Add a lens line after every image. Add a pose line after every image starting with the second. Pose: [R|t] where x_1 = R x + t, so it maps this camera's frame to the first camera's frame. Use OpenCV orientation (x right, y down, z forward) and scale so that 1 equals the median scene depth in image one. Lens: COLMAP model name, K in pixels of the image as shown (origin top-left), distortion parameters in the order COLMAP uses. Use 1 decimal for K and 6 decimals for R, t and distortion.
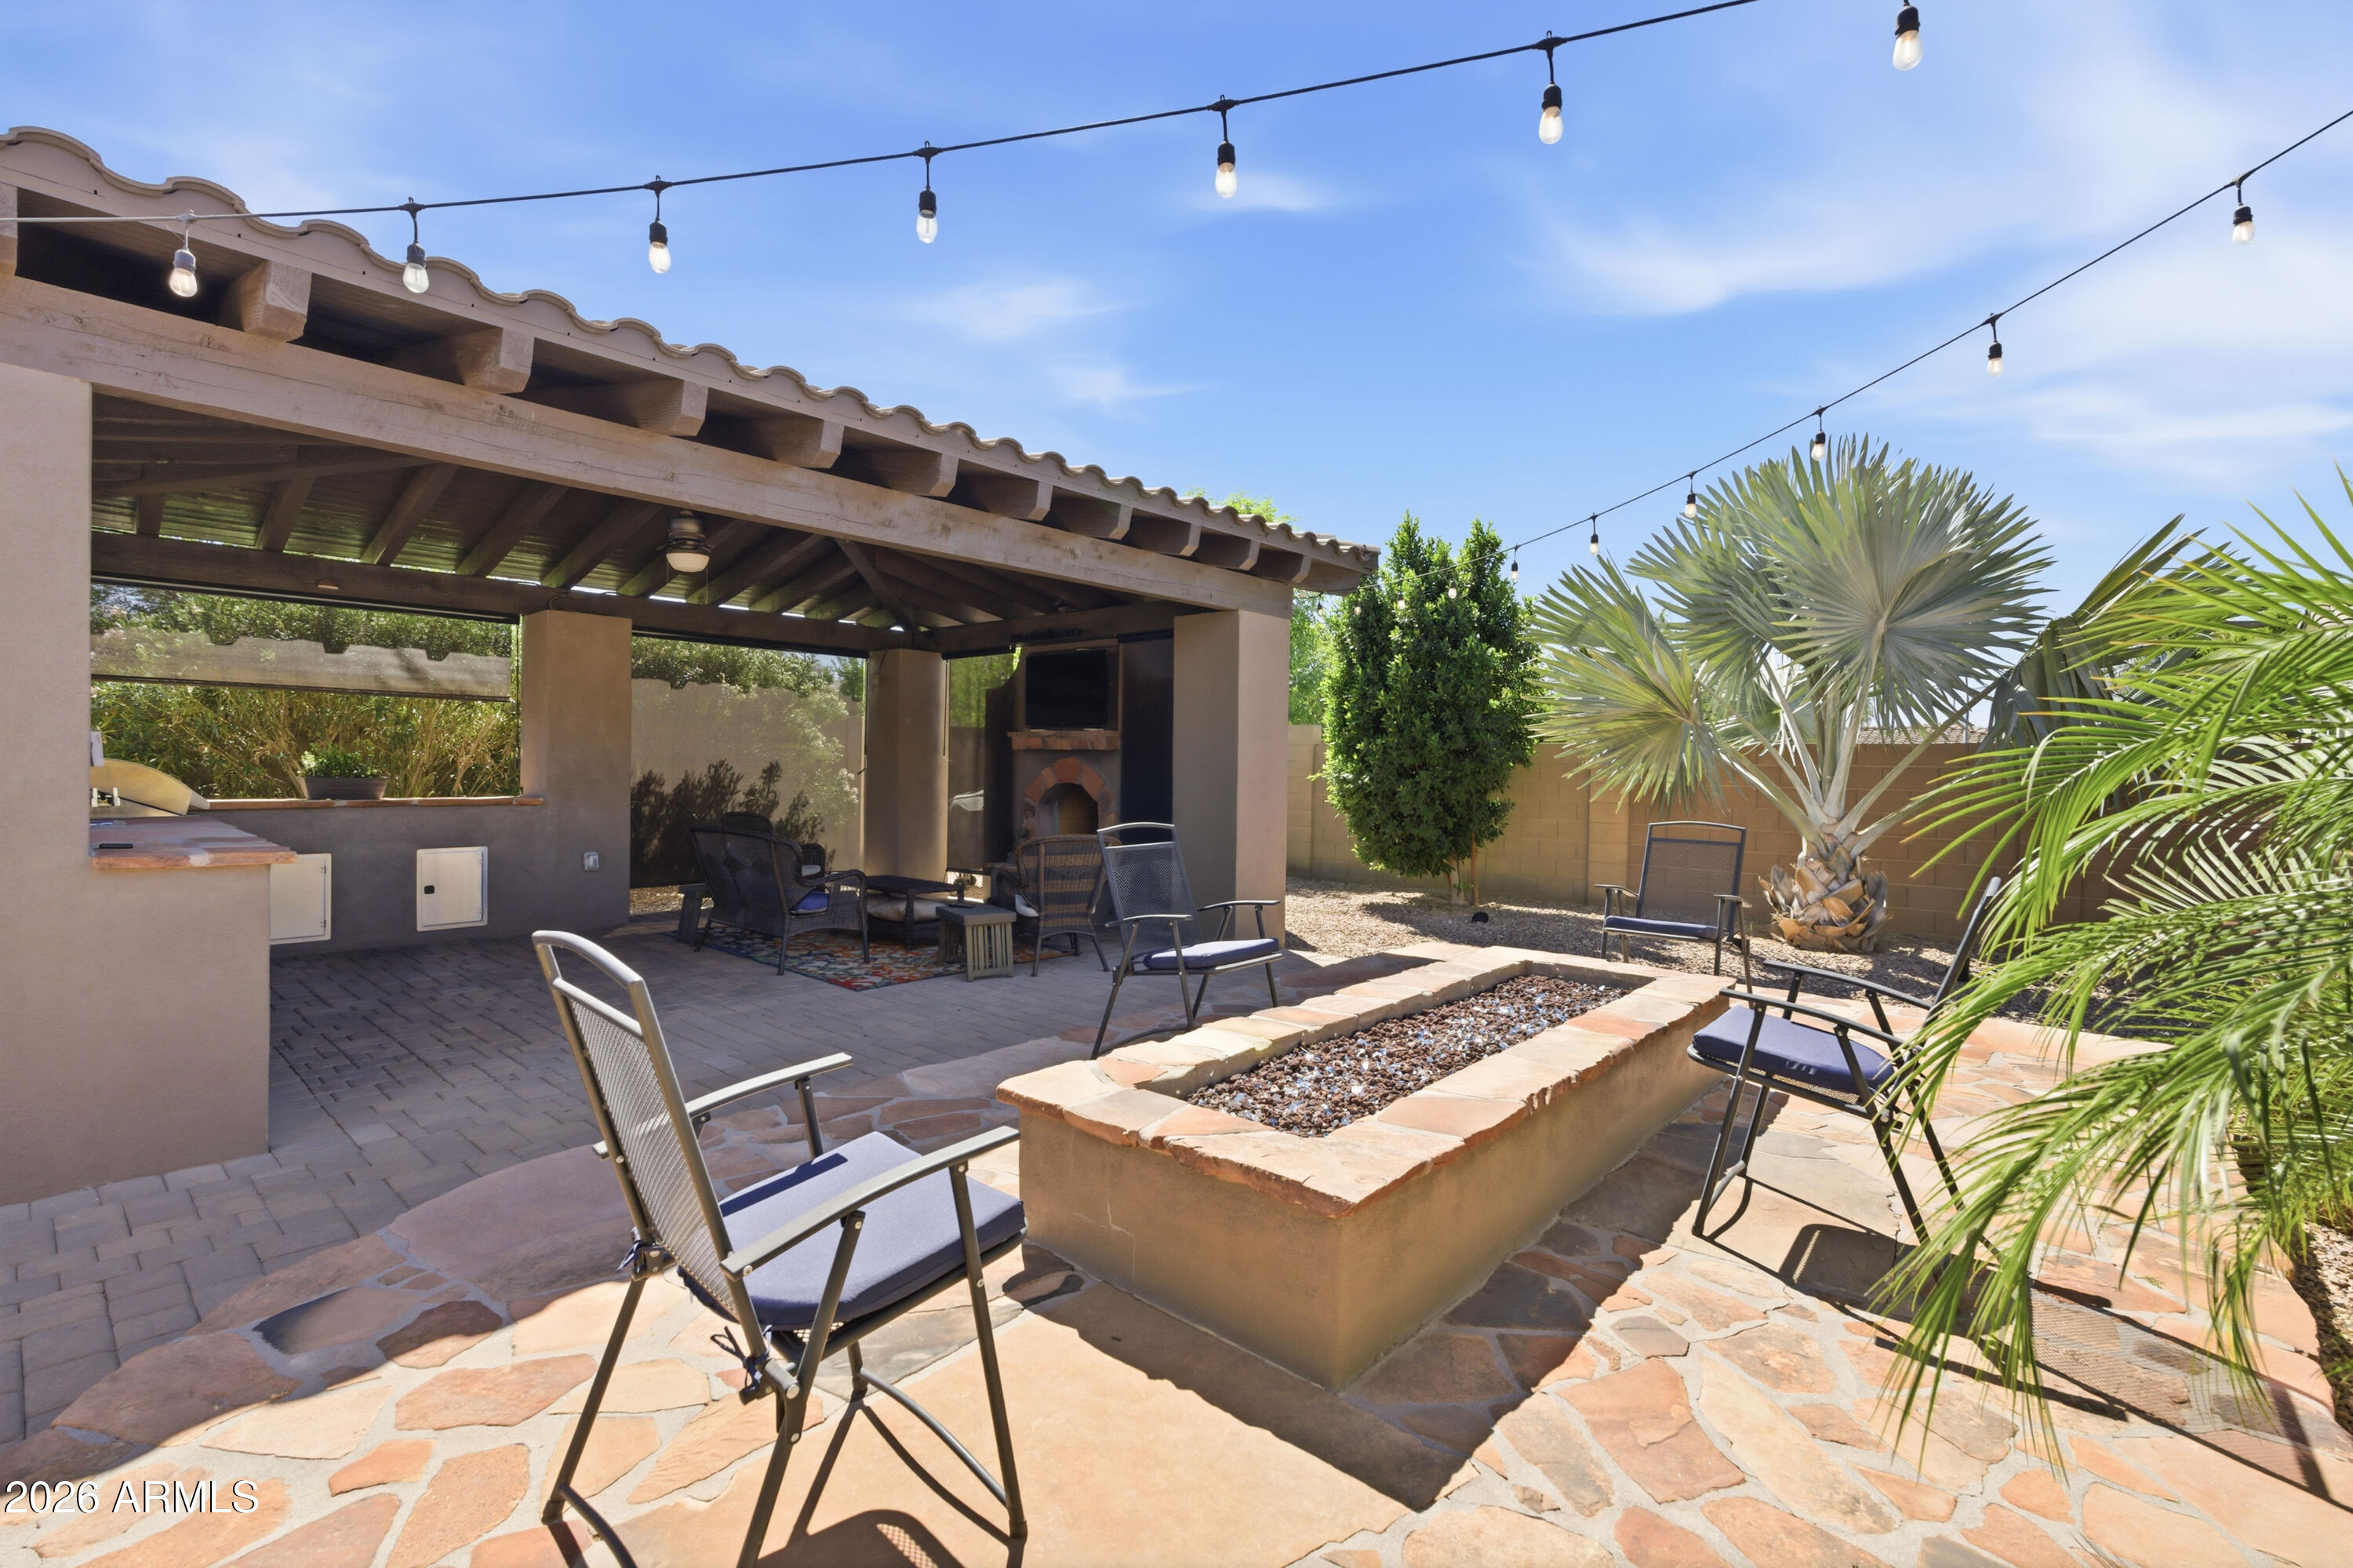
lens RADIAL K [[1028.2, 0, 1166.9], [0, 1028.2, 786.7], [0, 0, 1]] dist [-0.007590, -0.000057]
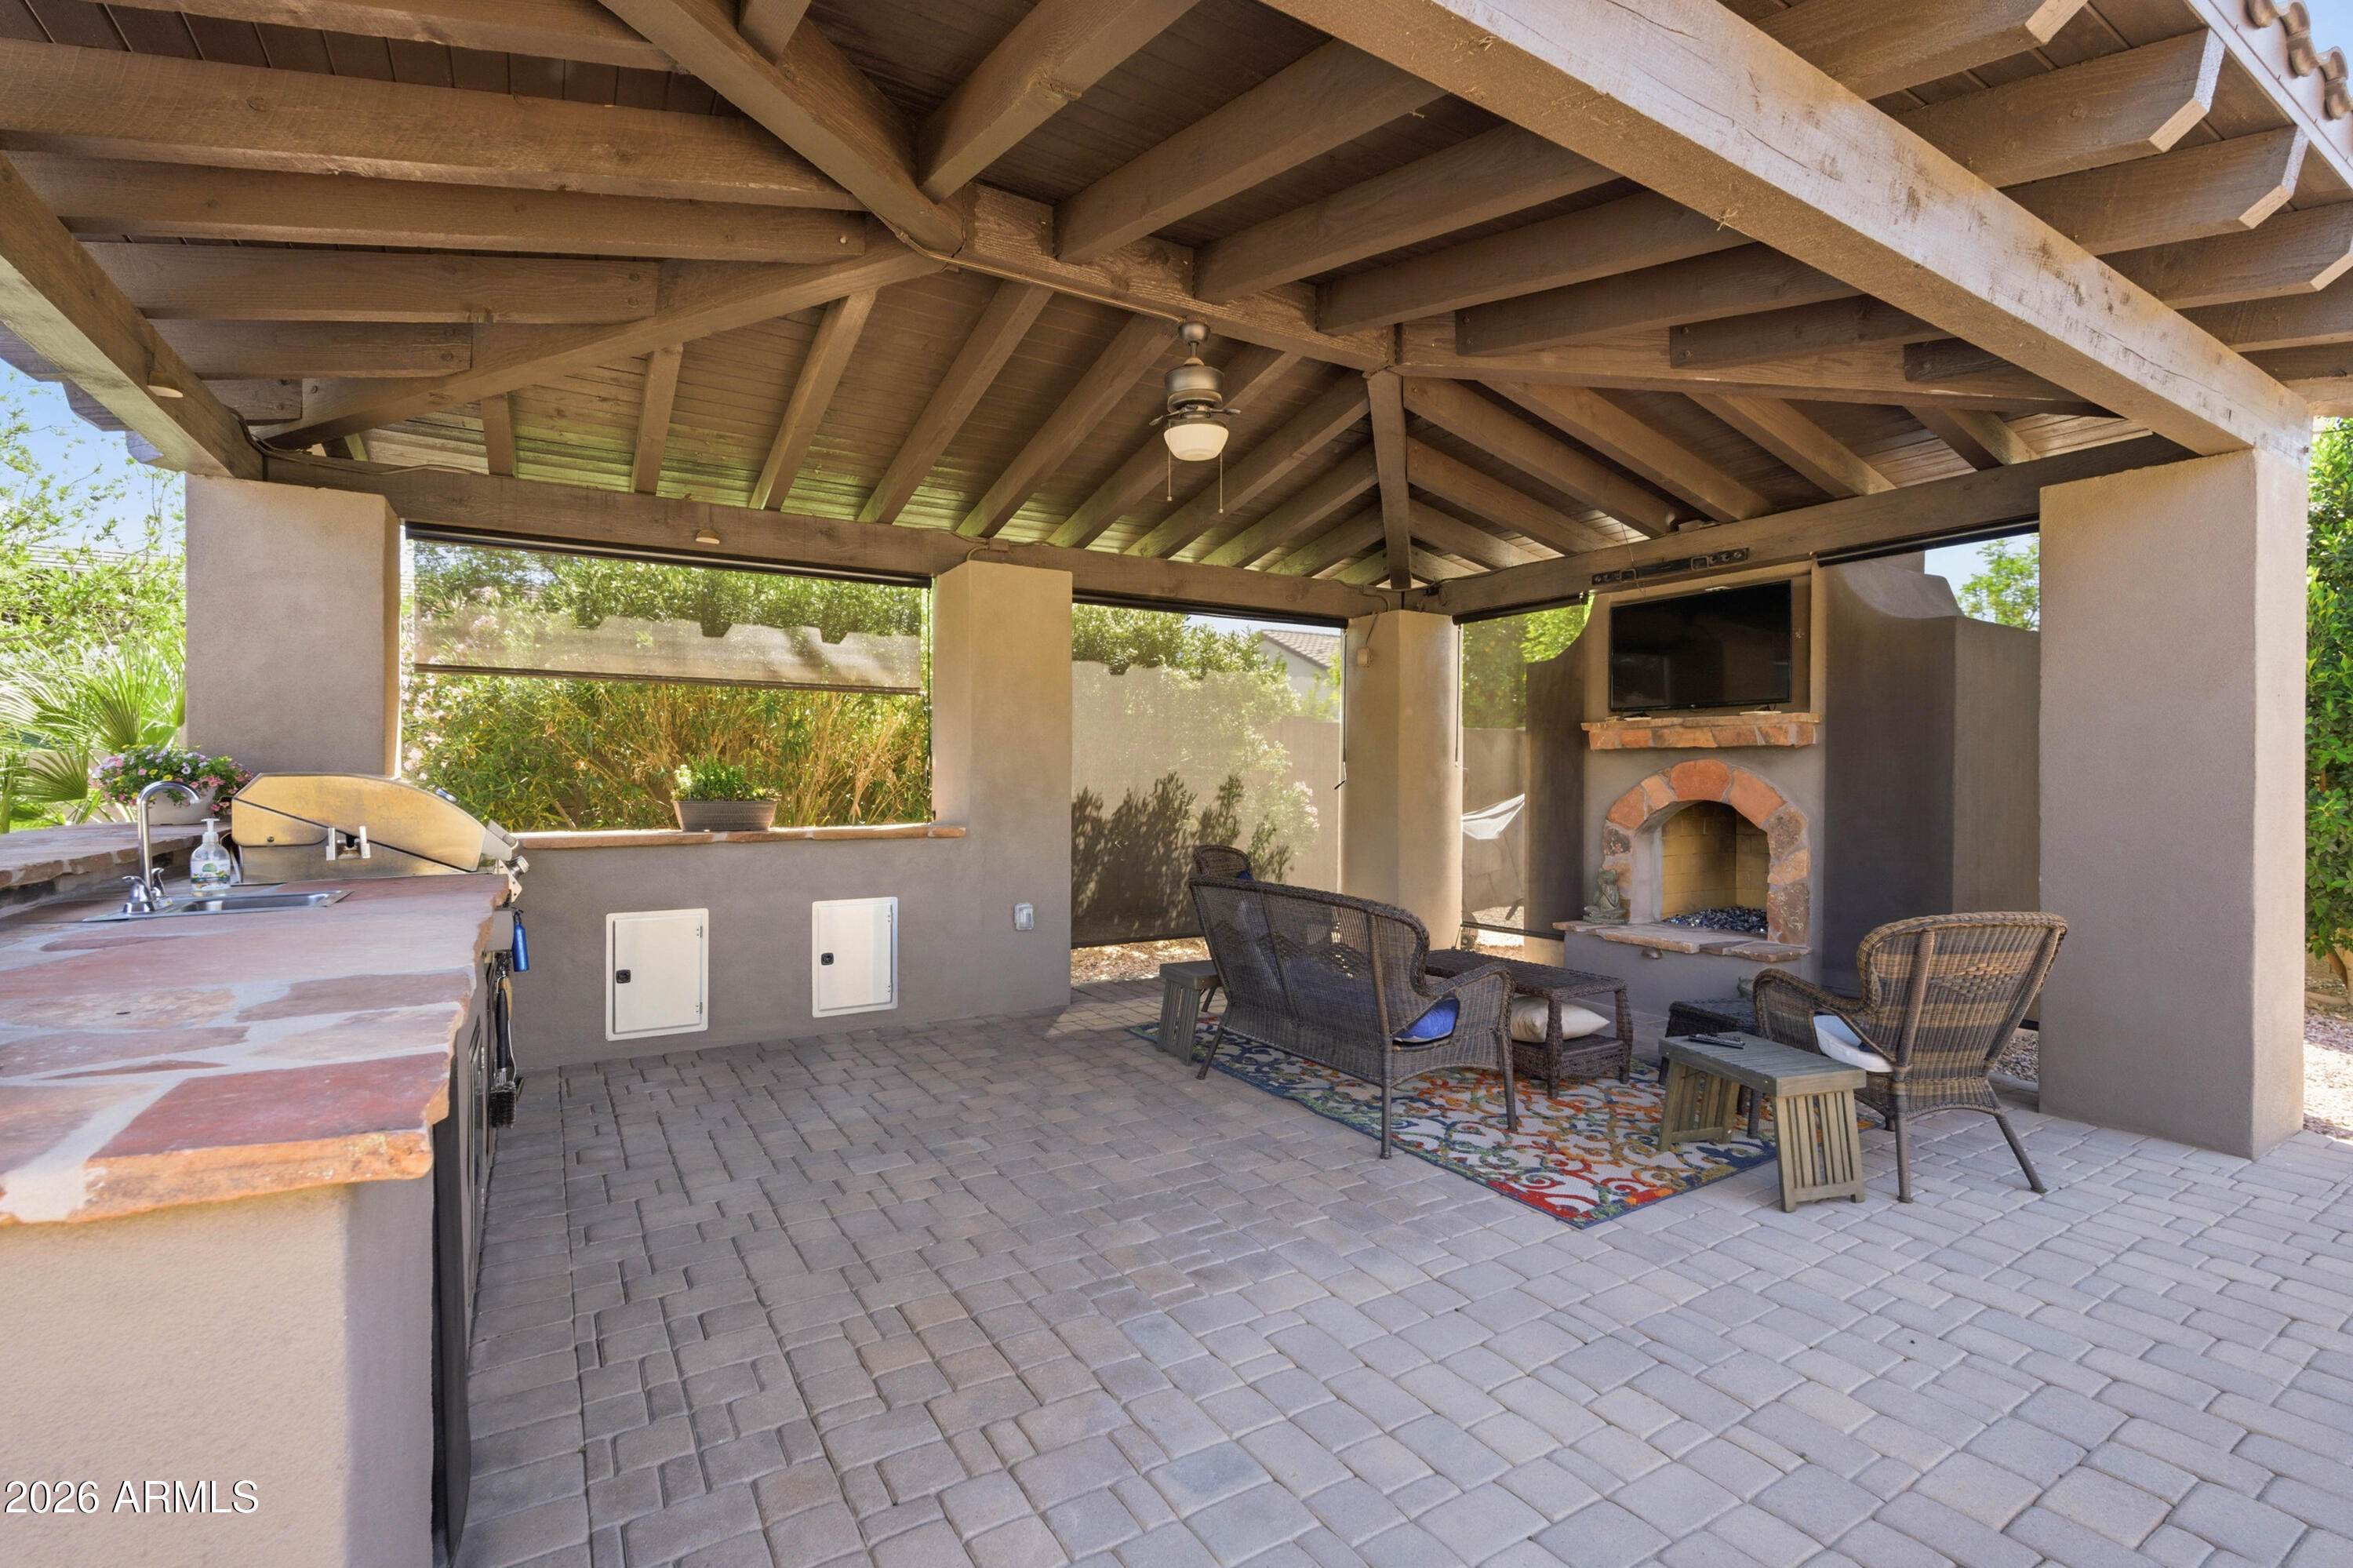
lens RADIAL K [[1075.3, 0, 1165.2], [0, 1075.3, 787.6], [0, 0, 1]] dist [-0.036263, 0.000006]
pose [[0.952765, -0.009421, -0.303563, -0.253259], [0.005554, 0.999892, -0.013599, -0.005407], [0.303659, 0.011271, 0.952714, 0.339746]]
